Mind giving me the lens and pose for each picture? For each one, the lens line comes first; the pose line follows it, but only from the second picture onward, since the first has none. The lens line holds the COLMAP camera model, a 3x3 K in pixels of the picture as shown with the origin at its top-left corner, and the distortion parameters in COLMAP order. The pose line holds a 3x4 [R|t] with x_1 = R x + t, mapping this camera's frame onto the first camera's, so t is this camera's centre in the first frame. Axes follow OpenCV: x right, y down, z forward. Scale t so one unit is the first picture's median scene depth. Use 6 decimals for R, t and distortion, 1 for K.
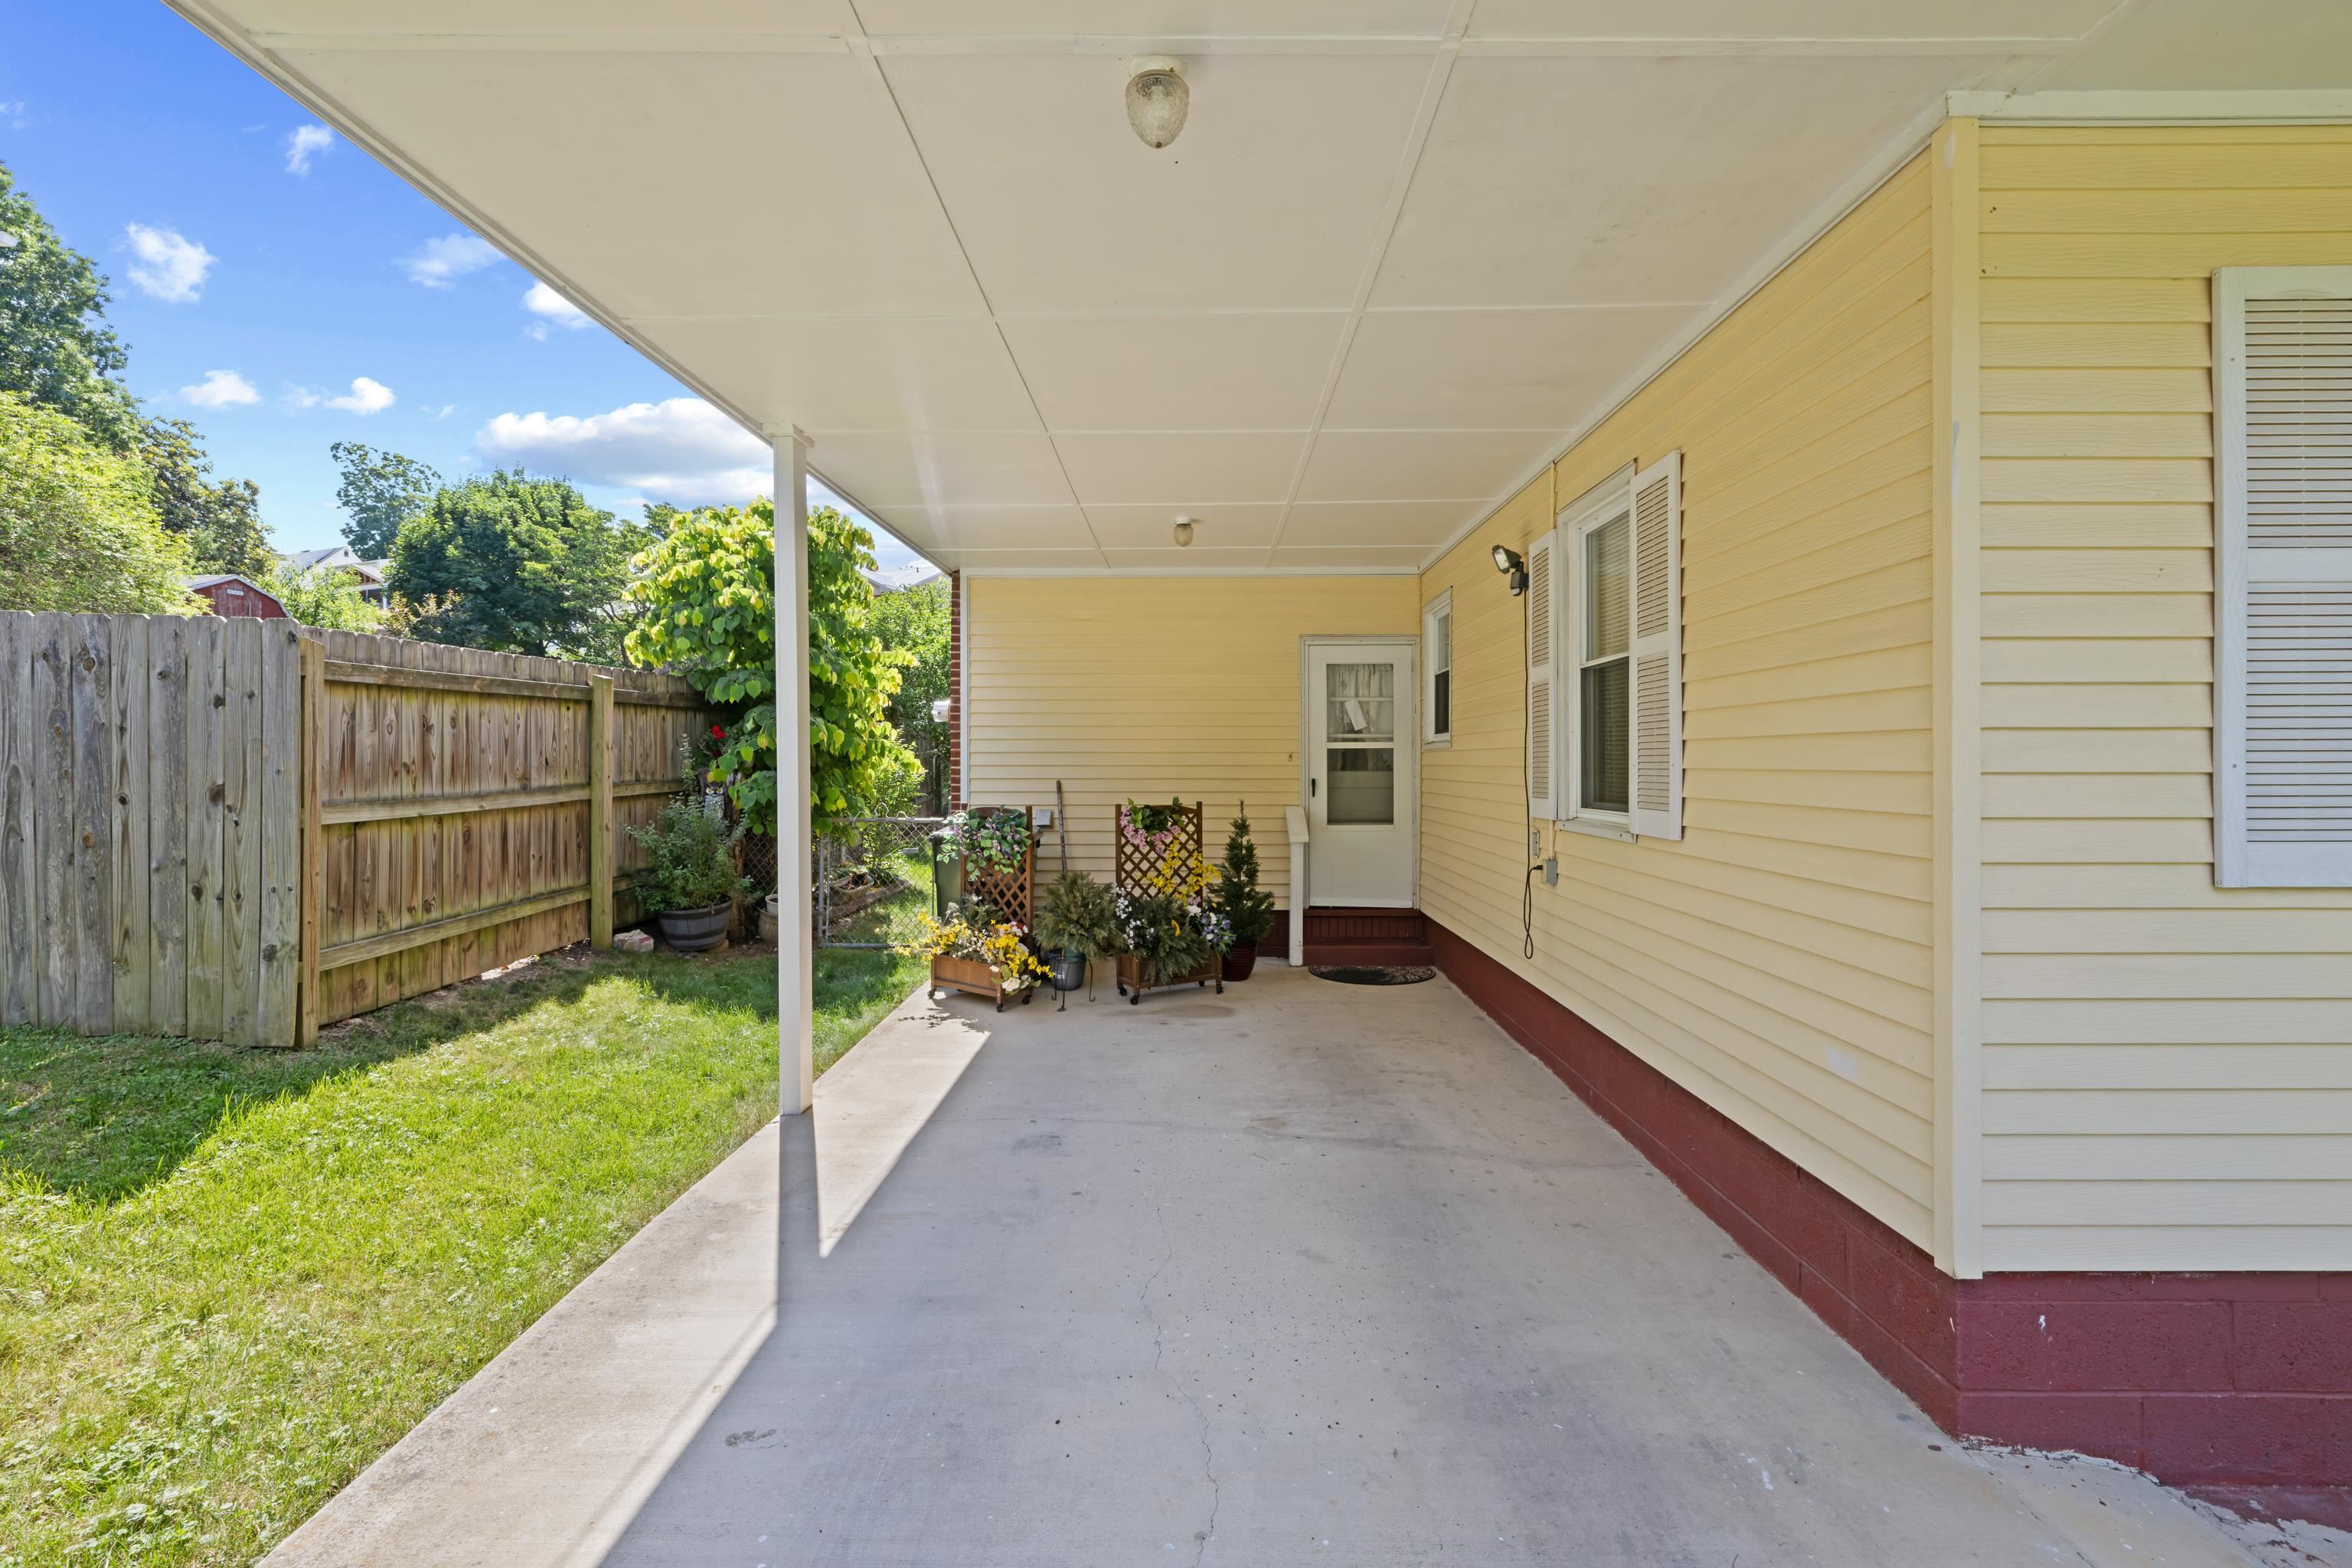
lens RADIAL K [[996.7, 0, 1176.5], [0, 996.7, 767.6], [0, 0, 1]] dist [0.000839, 0.000160]
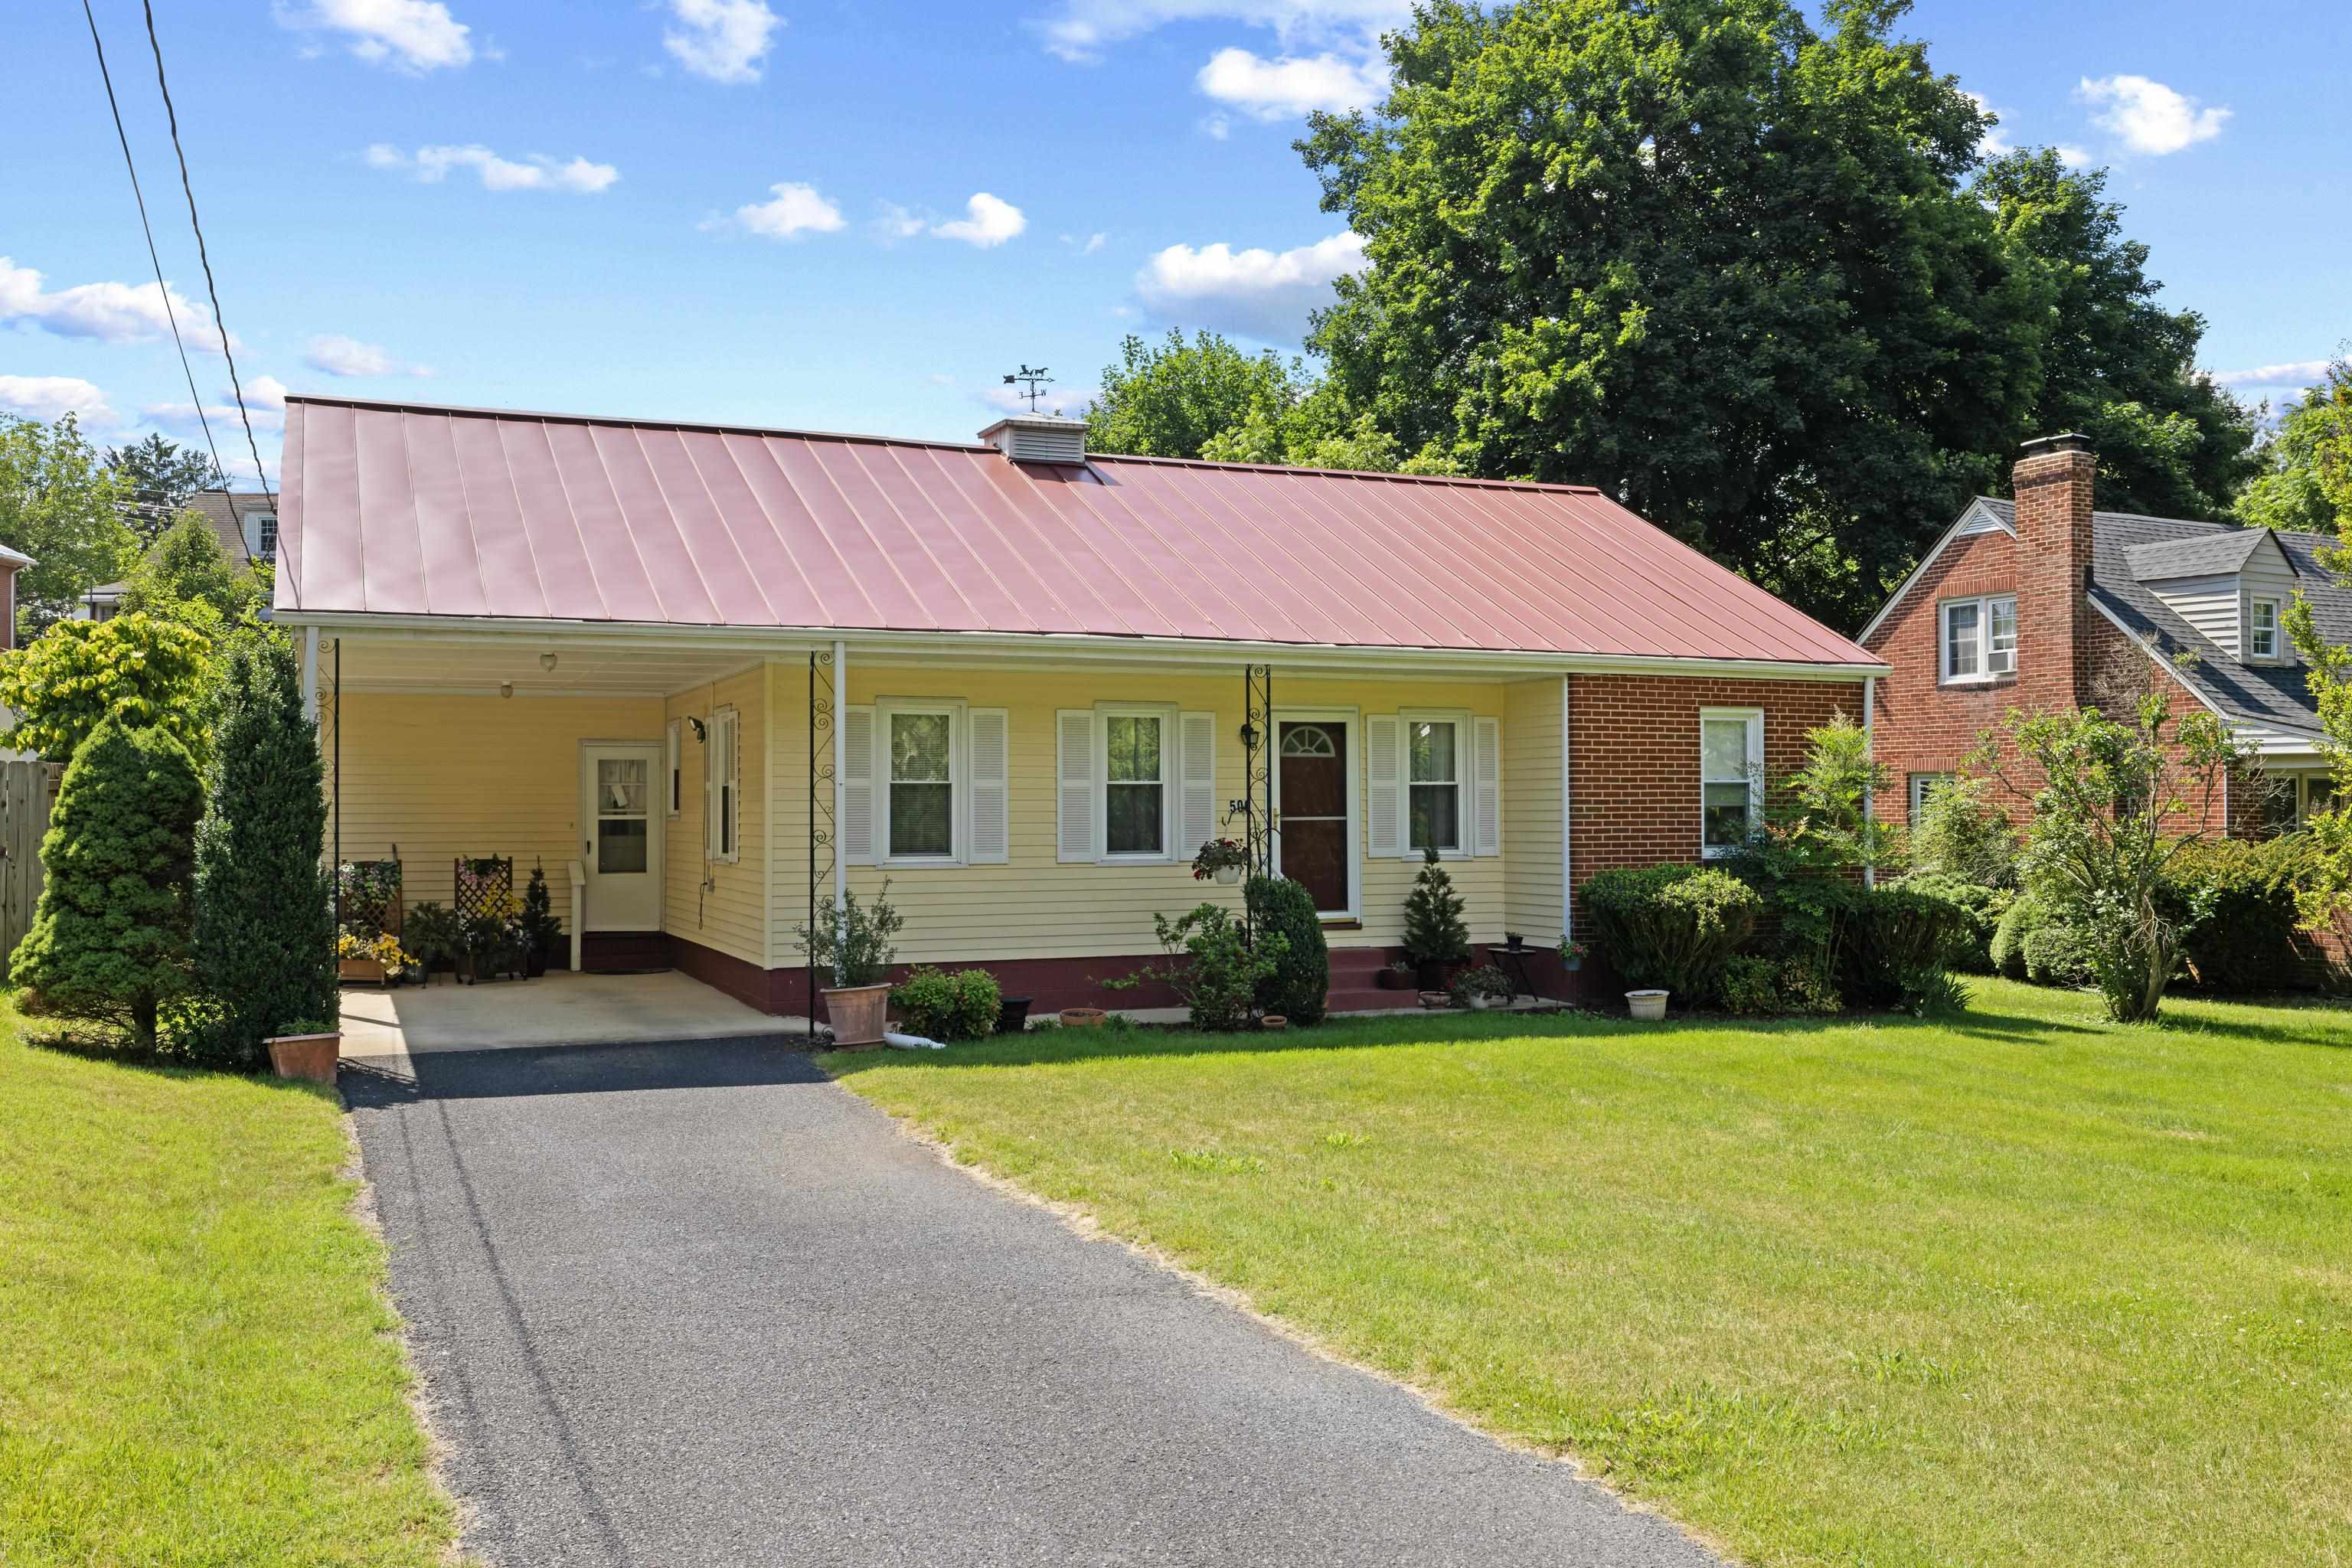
lens RADIAL K [[1971.2, 0, 1176.0], [0, 1971.2, 784.0], [0, 0, 1]] dist [-0.000682, -0.000193]
pose [[0.908957, 0.003631, 0.416875, -0.313288], [0.004186, 0.999832, -0.017837, -0.018587], [-0.416870, 0.017958, 0.908789, -2.184576]]
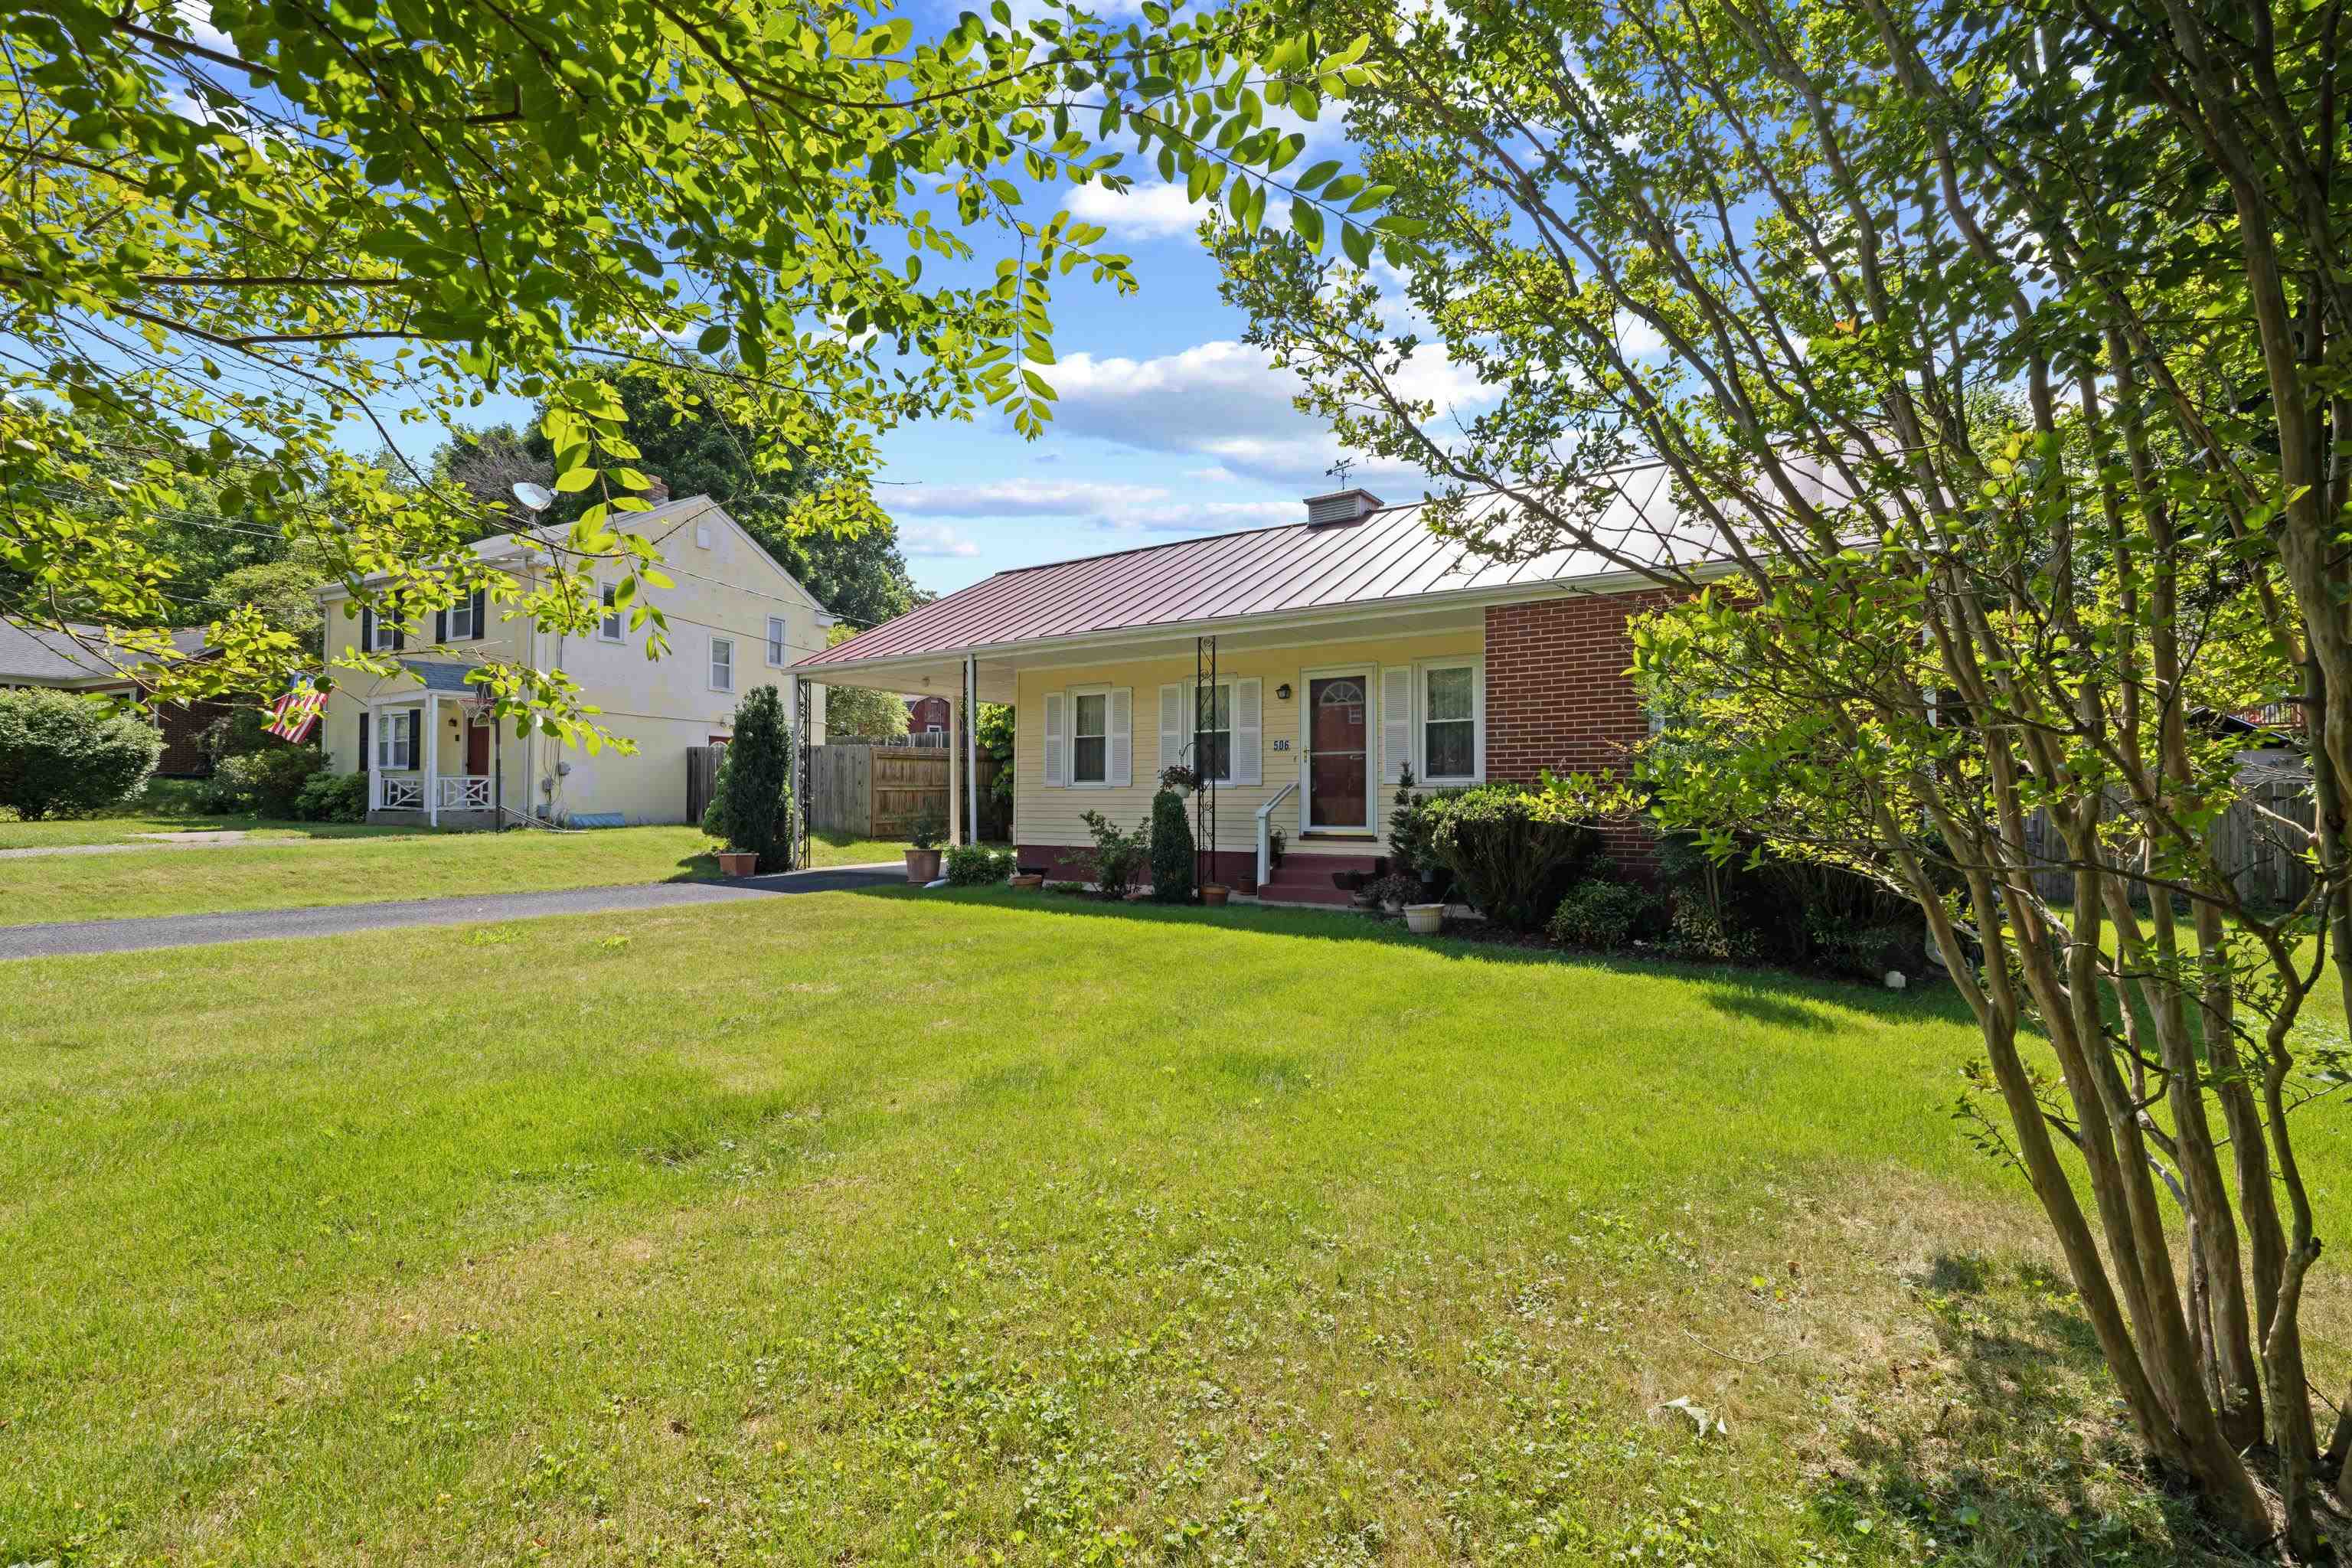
lens RADIAL K [[994.3, 0, 1178.4], [0, 994.3, 775.2], [0, 0, 1]] dist [0.002184, 0.000314]
pose [[0.846310, -0.010827, -0.532581, 1.786383], [-0.005144, 0.999581, -0.028496, 0.075642], [0.532666, 0.026856, 0.845899, -1.385877]]
